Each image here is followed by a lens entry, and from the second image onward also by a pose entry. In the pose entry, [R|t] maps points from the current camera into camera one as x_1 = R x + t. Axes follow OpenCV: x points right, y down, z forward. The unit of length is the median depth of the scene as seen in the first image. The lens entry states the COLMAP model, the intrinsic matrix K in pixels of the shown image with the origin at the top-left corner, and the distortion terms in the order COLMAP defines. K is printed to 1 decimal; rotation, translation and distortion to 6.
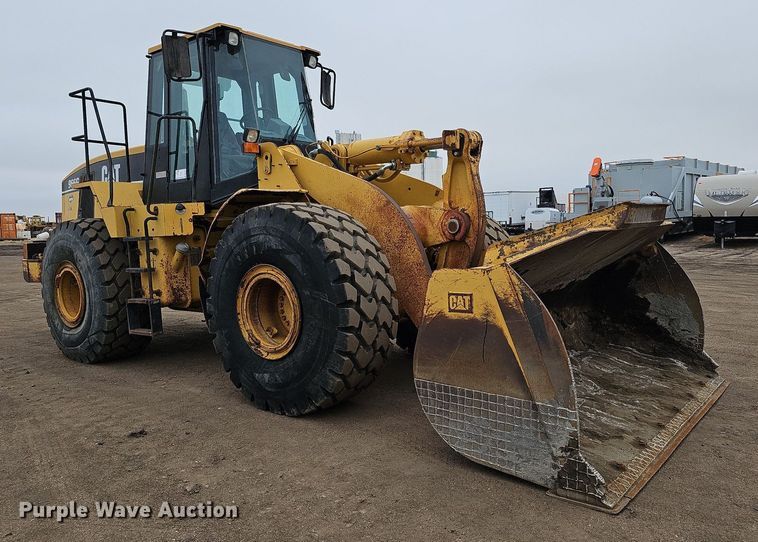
lens RADIAL K [[606.1, 0, 379.0], [0, 606.1, 272.9], [0, 0, 1]] dist [0.051041, 0.000647]
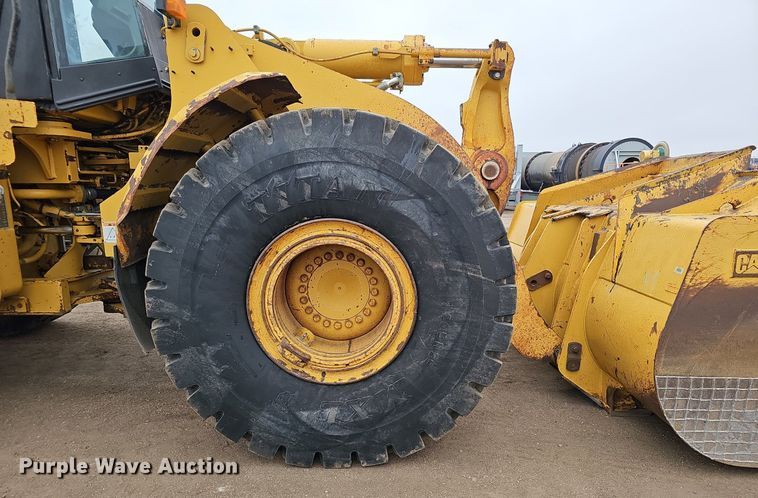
lens RADIAL K [[502.9, 0, 377.9], [0, 502.9, 291.2], [0, 0, 1]] dist [0.022157, -0.003228]
pose [[0.772807, -0.094190, 0.627612, -0.451365], [0.026865, 0.992894, 0.115931, -0.000651], [-0.634072, -0.072731, 0.769846, 0.620150]]
